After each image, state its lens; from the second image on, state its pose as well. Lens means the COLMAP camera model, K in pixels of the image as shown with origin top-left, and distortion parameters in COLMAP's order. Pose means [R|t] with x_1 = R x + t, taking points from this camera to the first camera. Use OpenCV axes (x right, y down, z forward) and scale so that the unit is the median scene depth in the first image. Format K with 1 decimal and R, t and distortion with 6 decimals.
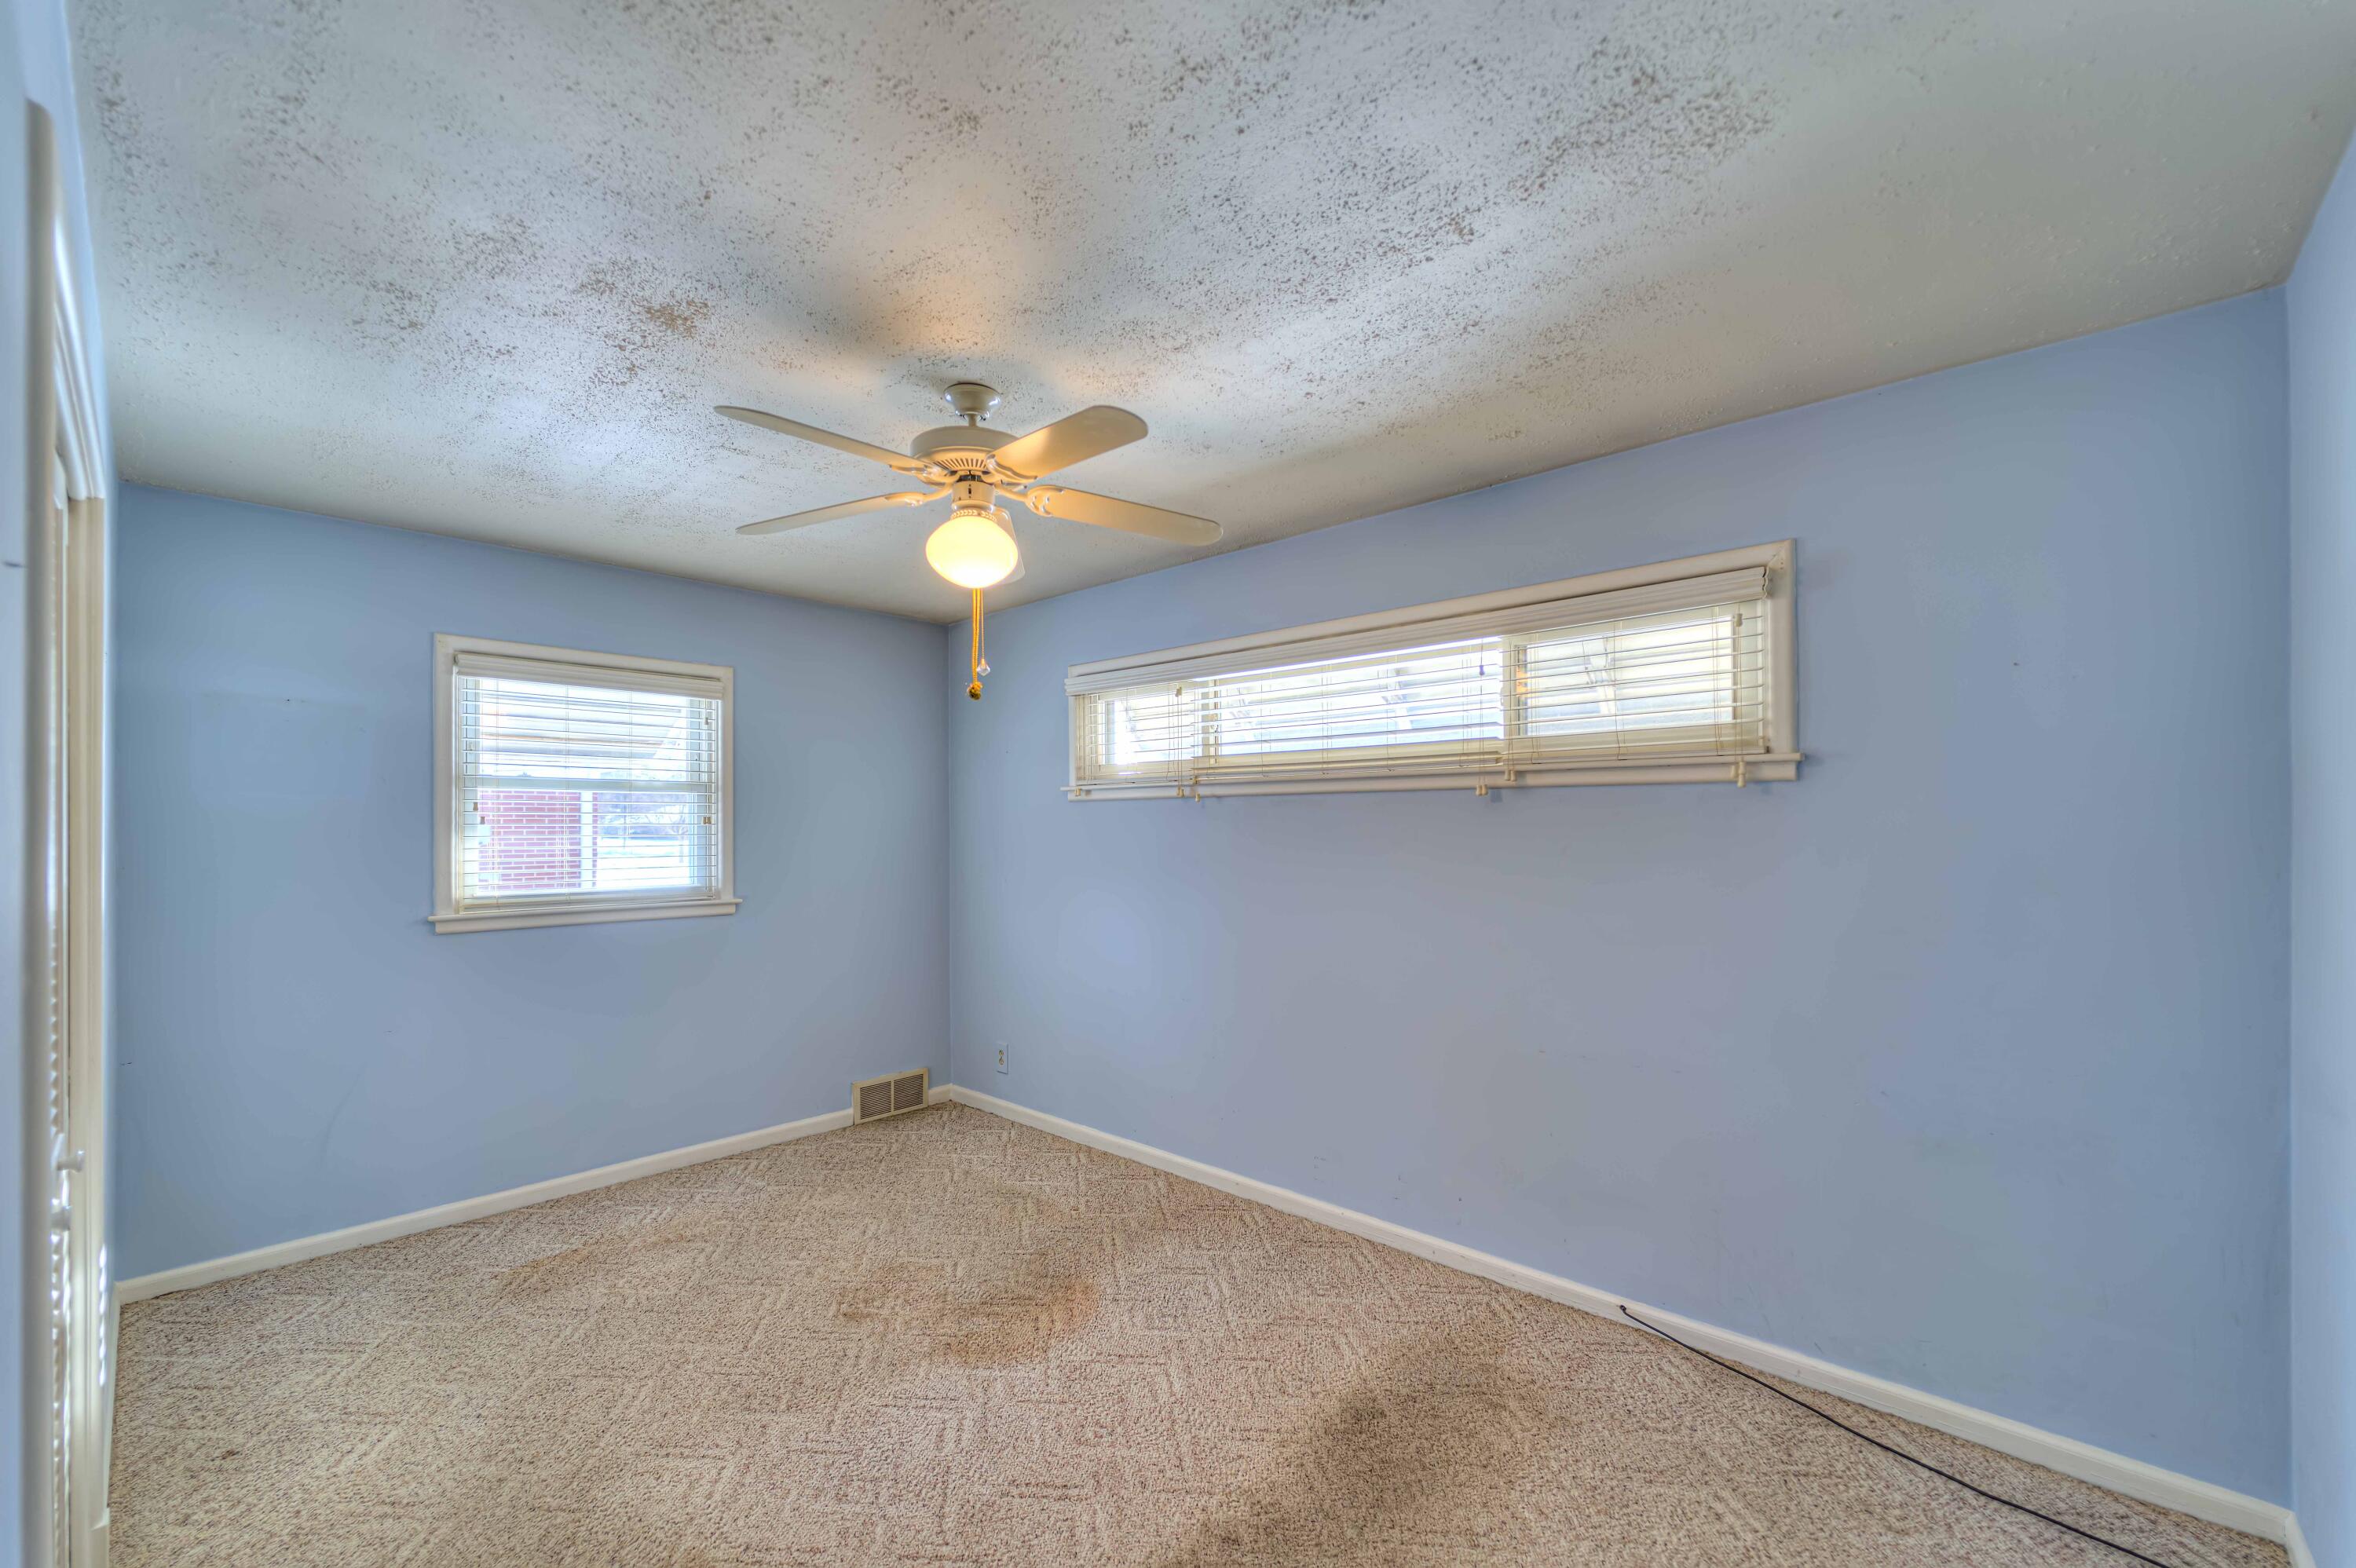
lens RADIAL K [[953.5, 0, 1177.1], [0, 953.5, 817.0], [0, 0, 1]] dist [-0.000198, -0.000059]
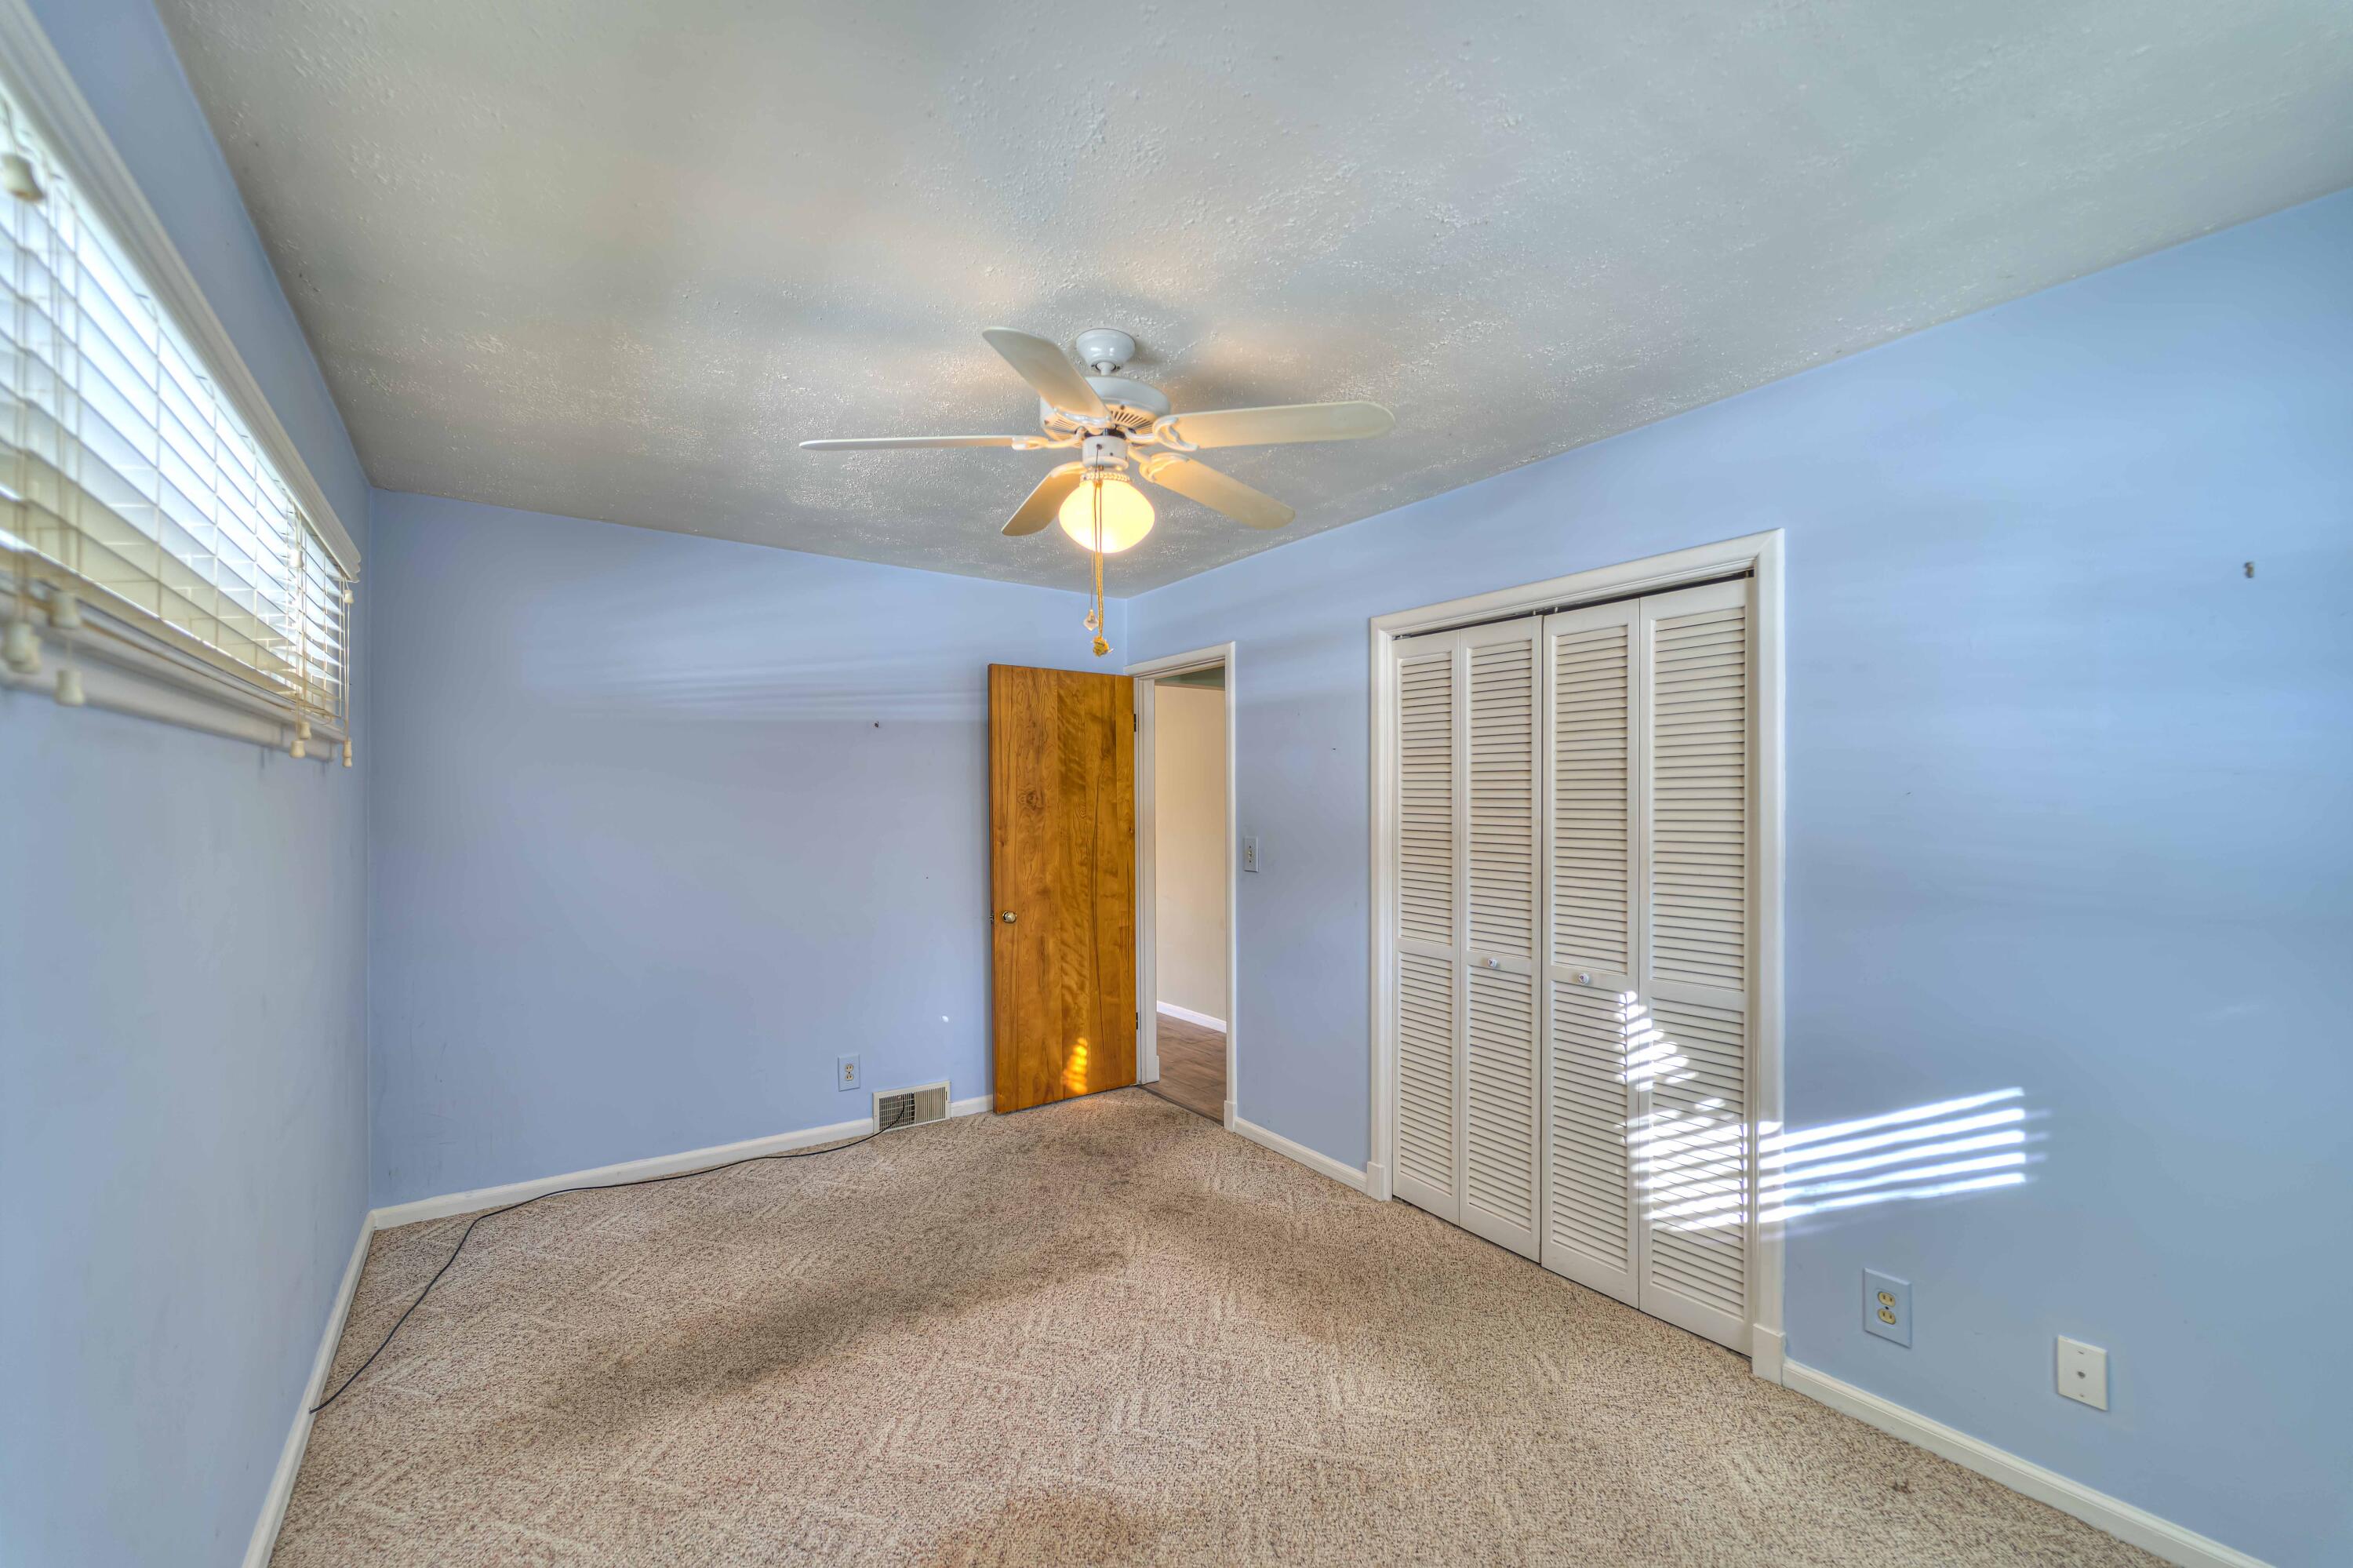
lens RADIAL K [[952.4, 0, 1175.6], [0, 952.4, 817.0], [0, 0, 1]] dist [-0.000198, -0.000059]
pose [[-0.975972, -0.000628, 0.217896, -0.474019], [0.000366, 0.999990, 0.004521, 0.020208], [-0.217897, 0.004492, -0.975961, 1.873205]]
